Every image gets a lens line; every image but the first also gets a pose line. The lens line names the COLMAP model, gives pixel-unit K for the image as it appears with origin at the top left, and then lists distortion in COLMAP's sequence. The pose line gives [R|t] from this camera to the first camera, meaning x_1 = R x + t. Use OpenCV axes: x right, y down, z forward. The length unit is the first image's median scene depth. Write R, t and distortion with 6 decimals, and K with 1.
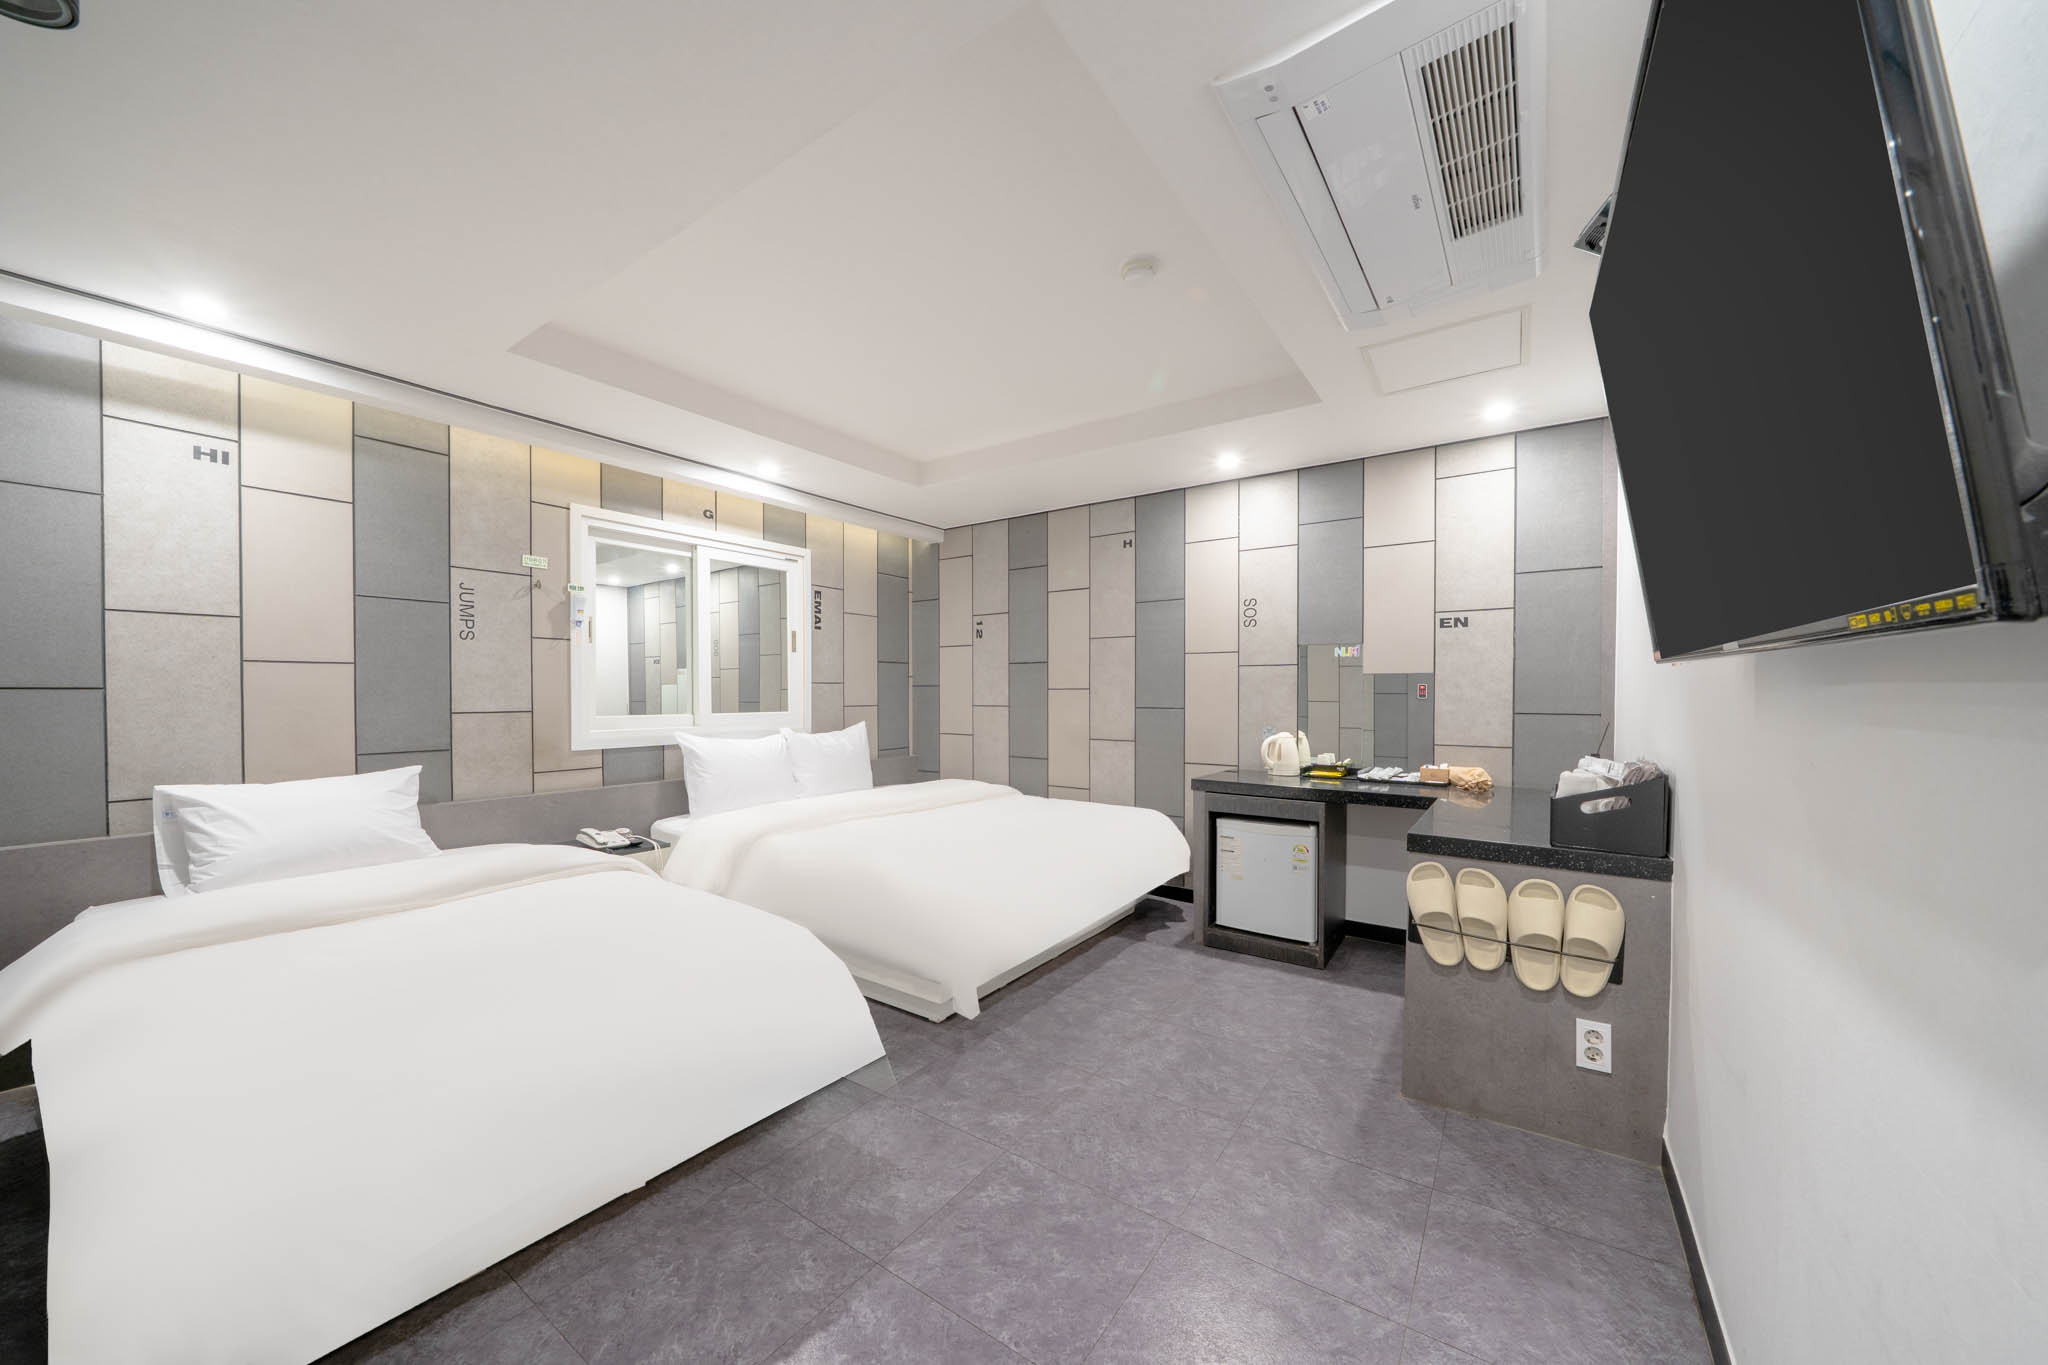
lens RADIAL K [[723.4, 0, 1021.9], [0, 723.4, 698.6], [0, 0, 1]] dist [-0.001540, -0.000140]
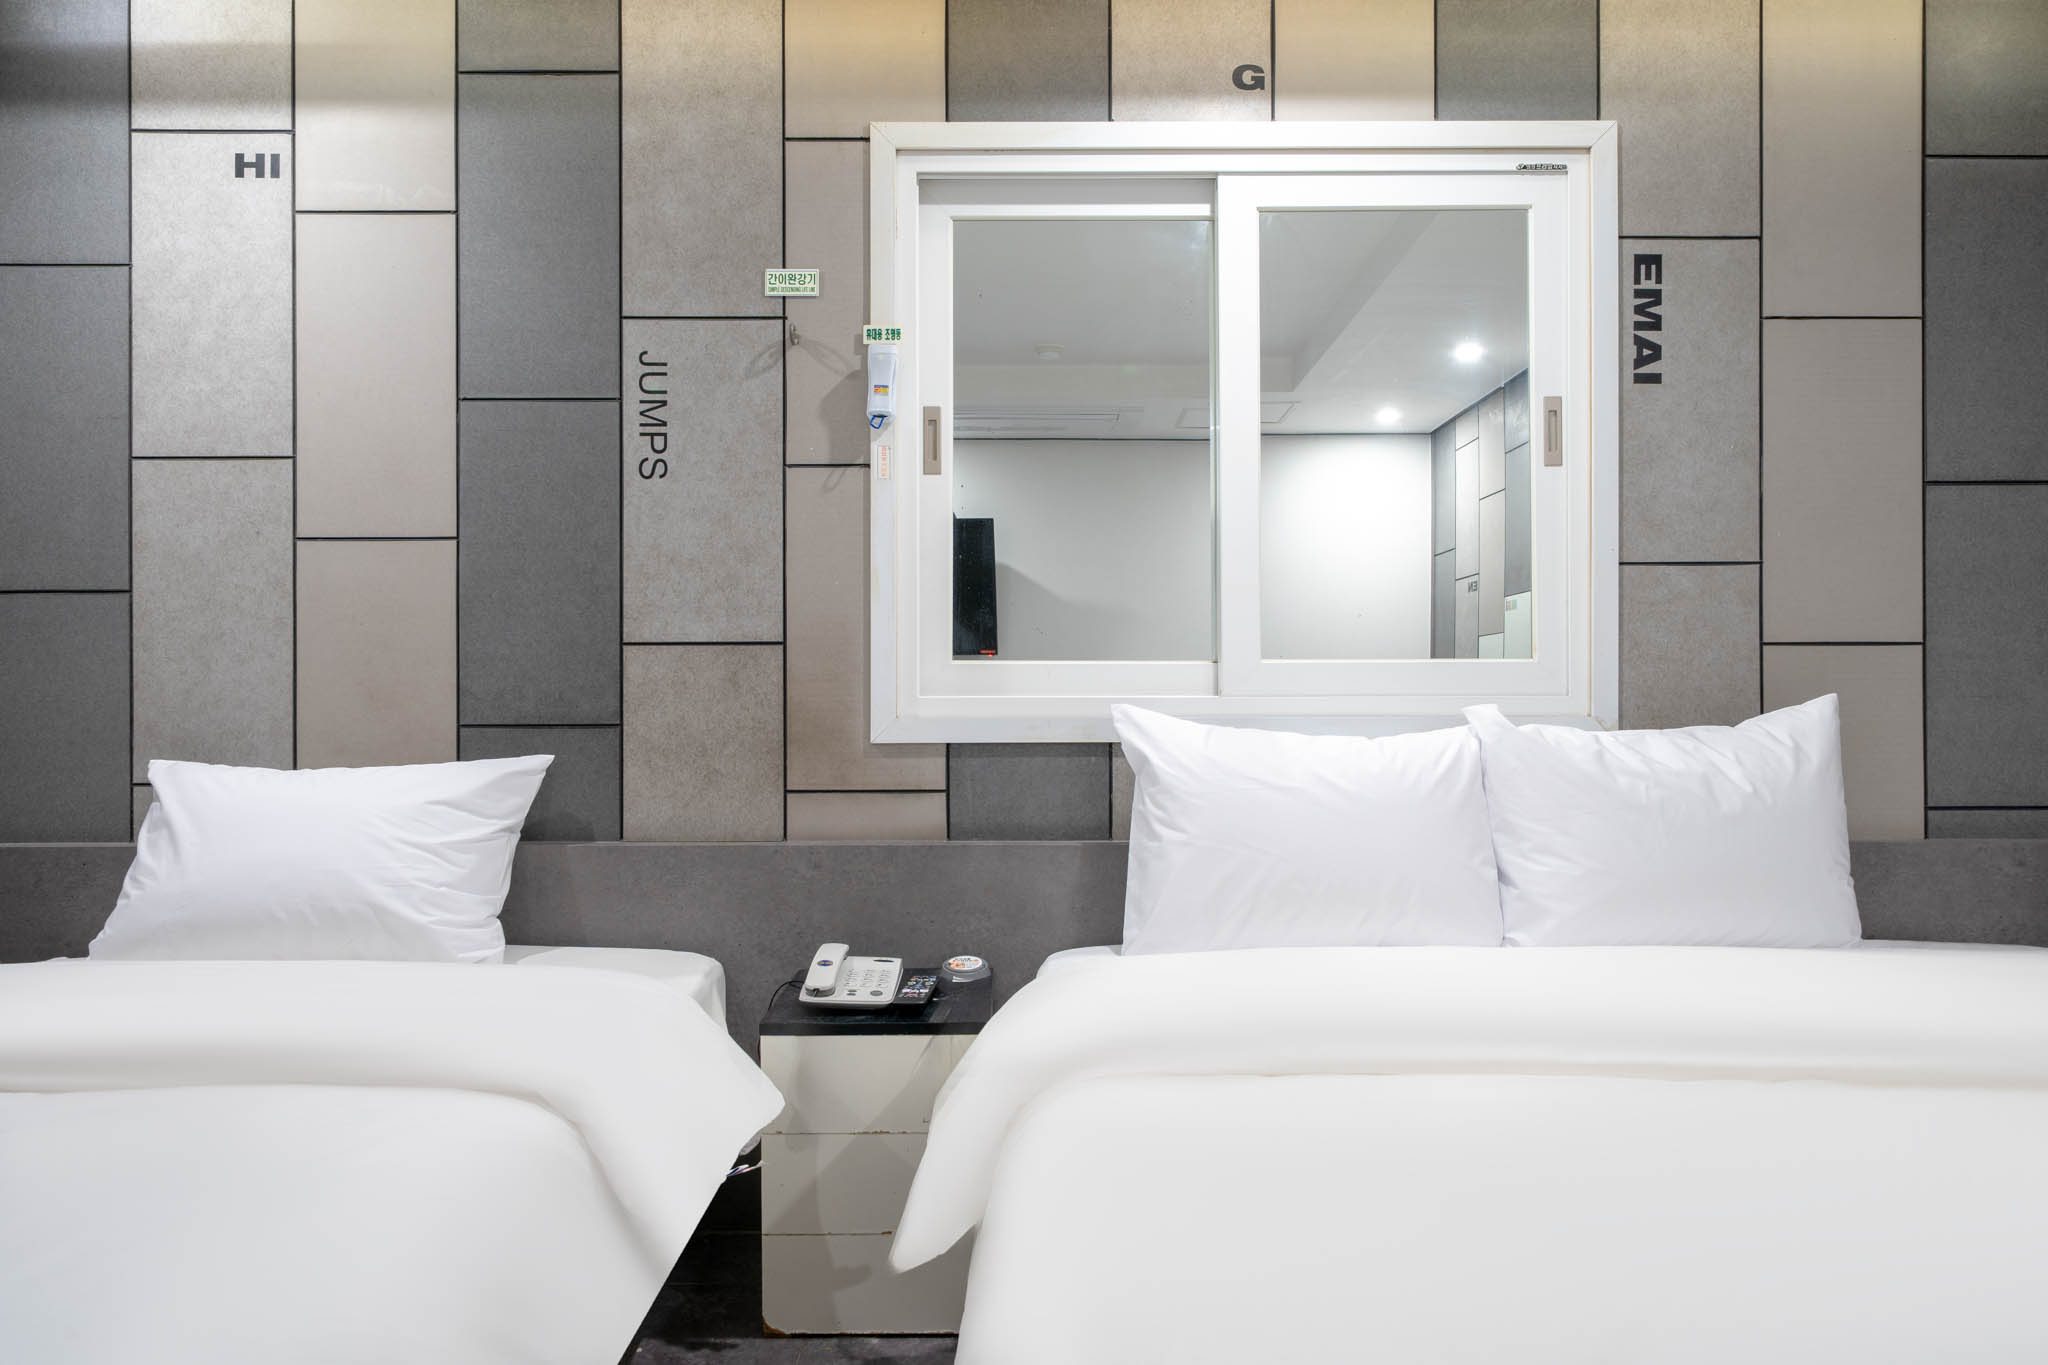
lens RADIAL K [[1365.9, 0, 1024.0], [0, 1365.9, 704.2], [0, 0, 1]] dist [0.001080, -0.001518]
pose [[0.572368, -0.001512, -0.819995, 0.047850], [-0.003242, 0.999986, -0.004107, 0.059262], [0.819990, 0.005009, 0.572355, 0.707117]]
